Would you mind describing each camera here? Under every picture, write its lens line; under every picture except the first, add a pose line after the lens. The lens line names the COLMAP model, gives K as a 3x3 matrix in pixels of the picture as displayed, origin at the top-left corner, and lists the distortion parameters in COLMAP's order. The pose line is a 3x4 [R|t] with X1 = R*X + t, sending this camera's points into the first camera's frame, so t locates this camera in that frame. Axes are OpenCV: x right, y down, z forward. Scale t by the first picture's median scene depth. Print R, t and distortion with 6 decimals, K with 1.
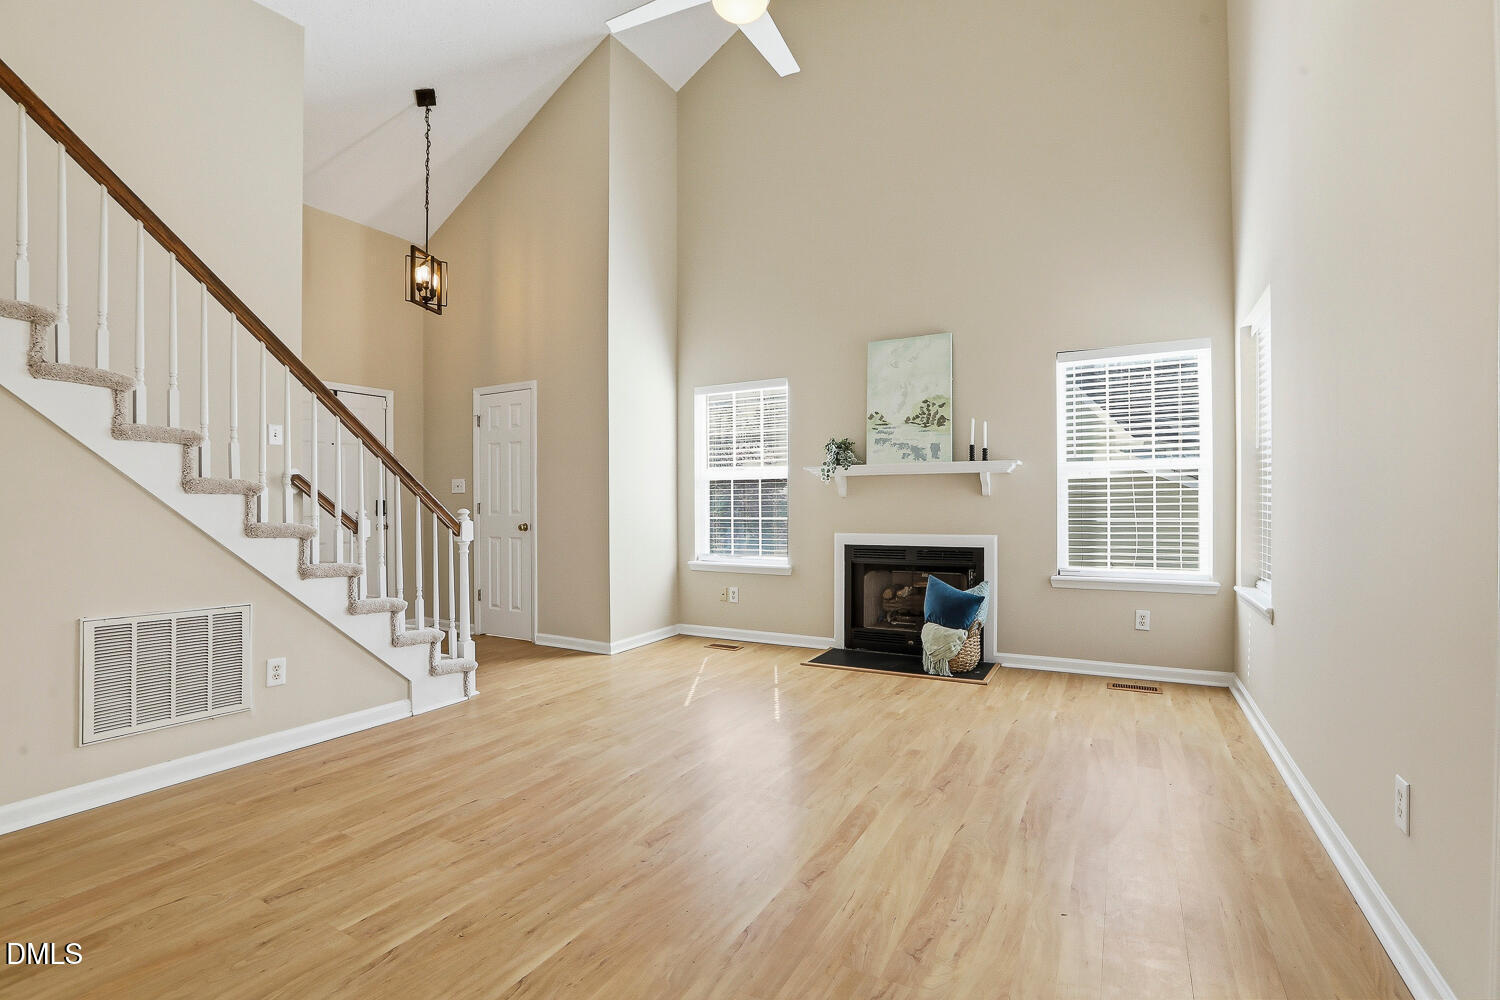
lens RADIAL K [[682.8, 0, 754.2], [0, 682.8, 501.5], [0, 0, 1]] dist [-0.055151, 0.018447]
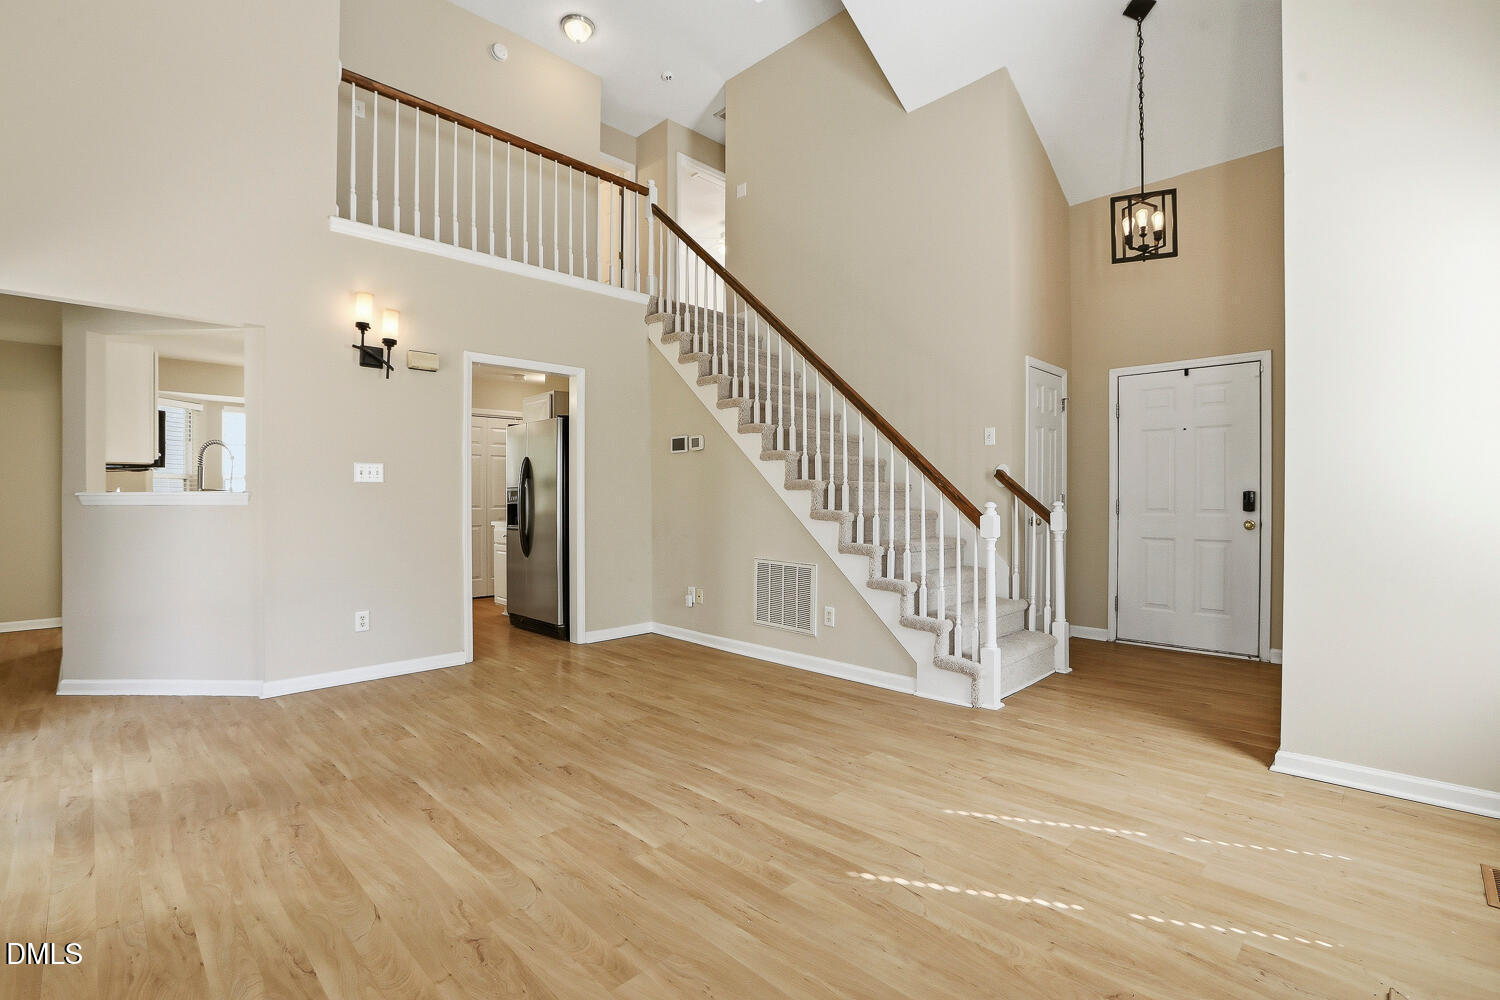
lens RADIAL K [[682.8, 0, 754.2], [0, 682.8, 501.5], [0, 0, 1]] dist [-0.055151, 0.018447]
pose [[-0.276267, 0.006673, -0.961058, 0.825621], [0.004706, 0.999973, 0.005591, 0.005809], [0.961069, -0.002978, -0.276291, 1.464047]]
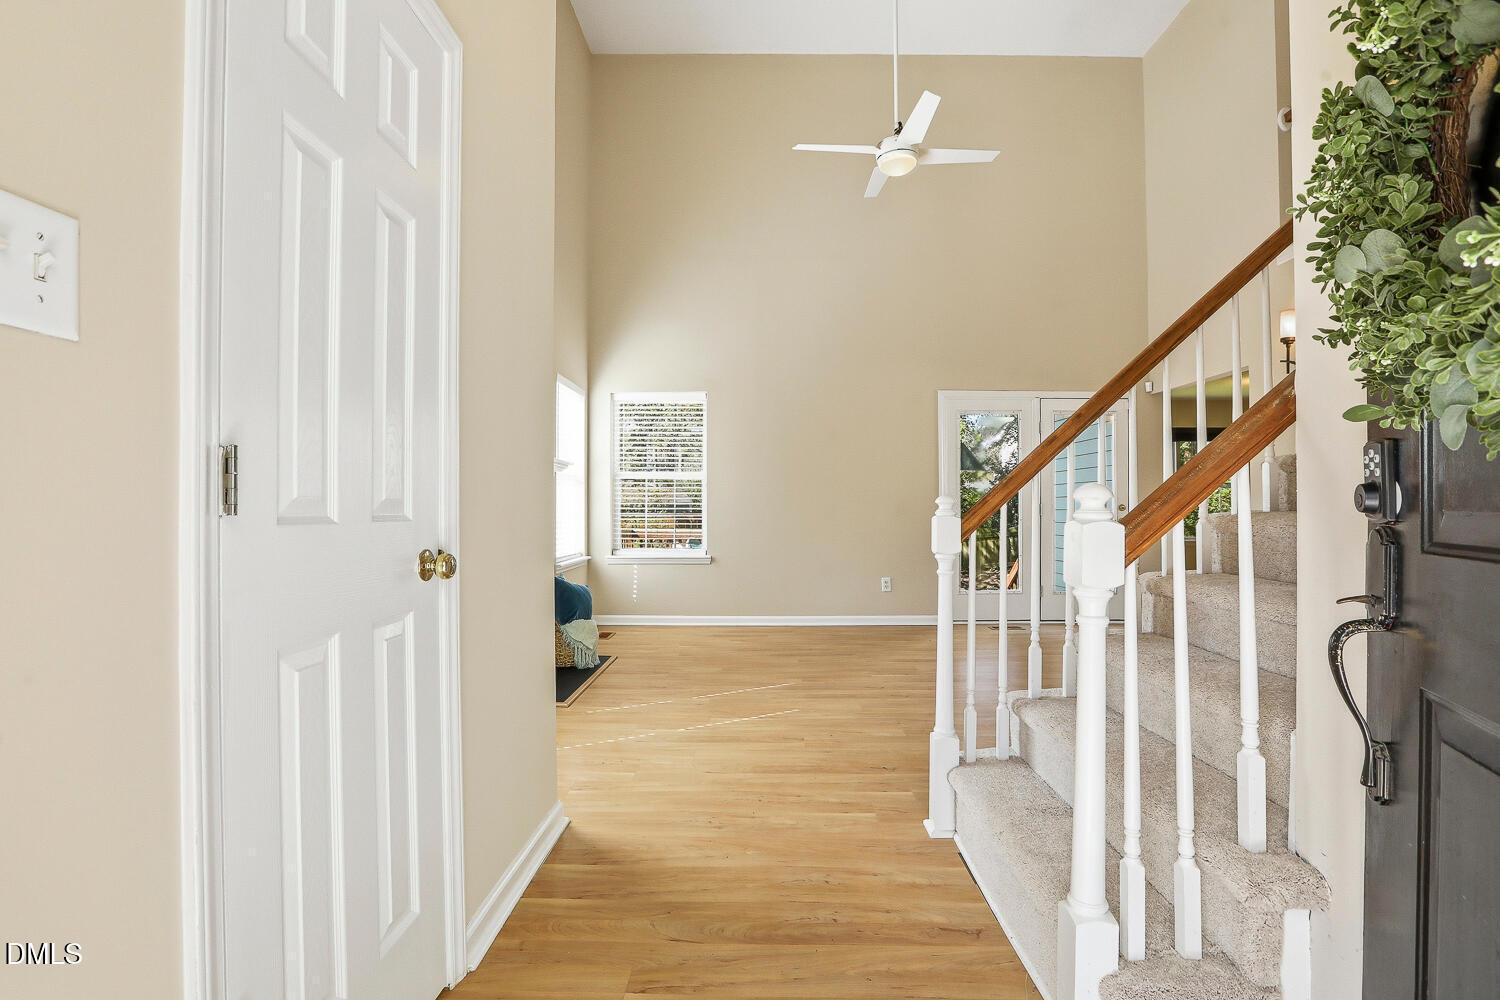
lens RADIAL K [[682.8, 0, 754.2], [0, 682.8, 501.5], [0, 0, 1]] dist [-0.055151, 0.018447]
pose [[-0.477238, 0.006971, 0.878747, -1.291296], [-0.002868, 0.999951, -0.009490, 0.032410], [-0.878770, -0.007049, -0.477194, 2.168576]]
